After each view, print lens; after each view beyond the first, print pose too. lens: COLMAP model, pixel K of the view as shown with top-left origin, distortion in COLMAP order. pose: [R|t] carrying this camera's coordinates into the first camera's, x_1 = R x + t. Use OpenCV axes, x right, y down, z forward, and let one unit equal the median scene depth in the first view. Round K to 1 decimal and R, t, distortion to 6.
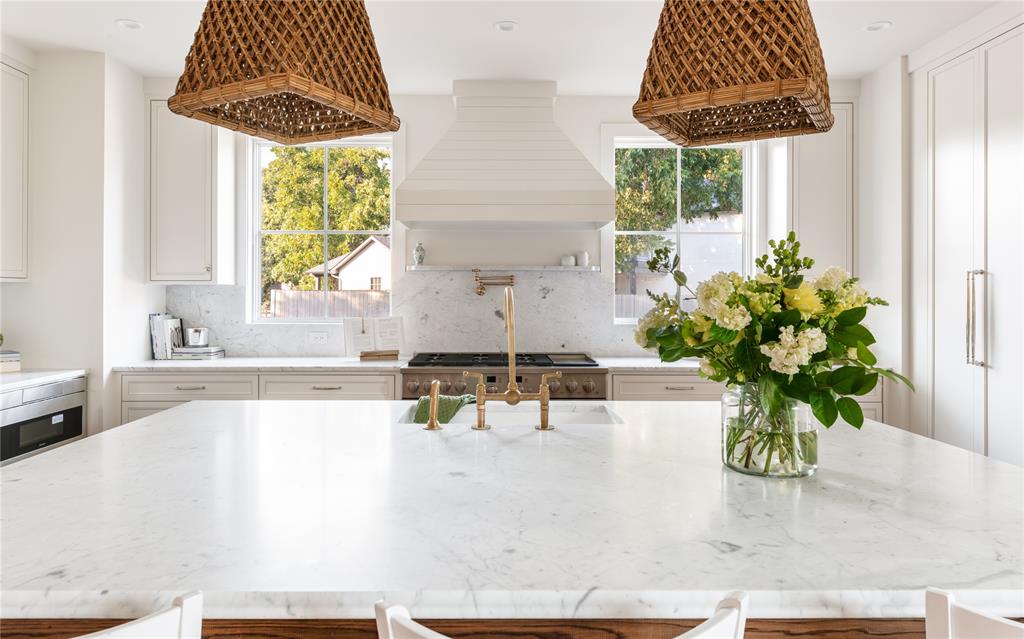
lens RADIAL K [[704.2, 0, 509.1], [0, 704.2, 316.6], [0, 0, 1]] dist [0.008900, 0.001070]
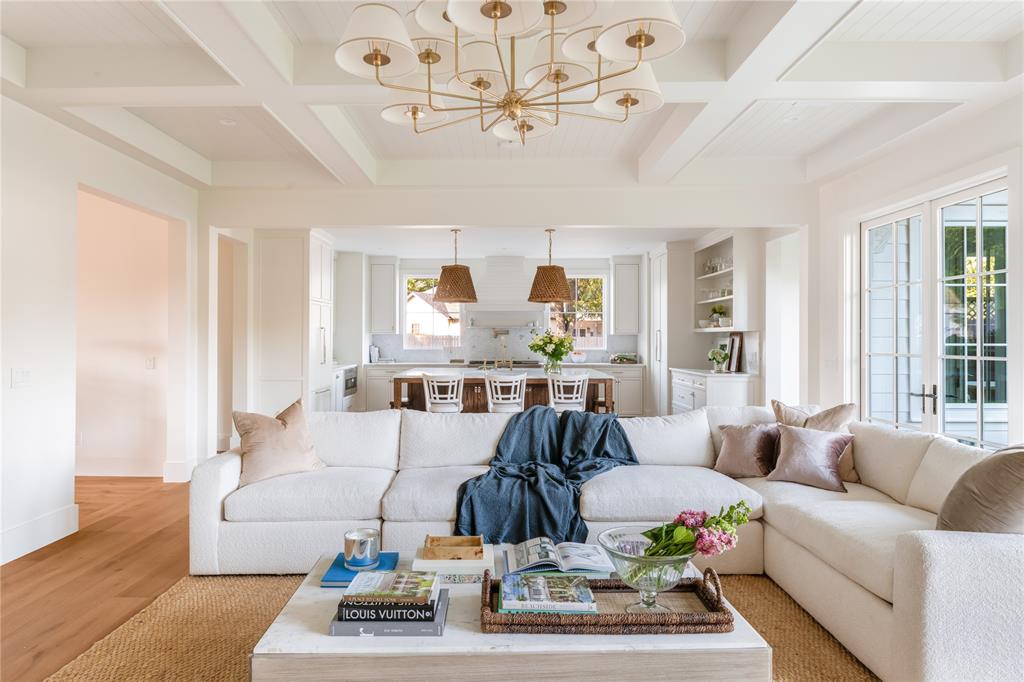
lens RADIAL K [[582.0, 0, 512.8], [0, 582.0, 345.0], [0, 0, 1]] dist [0.014466, -0.005715]
pose [[0.999937, -0.000299, -0.011202, 0.047906], [0.000123, 0.999876, -0.015757, 0.029179], [0.011205, 0.015754, 0.999813, -1.168828]]
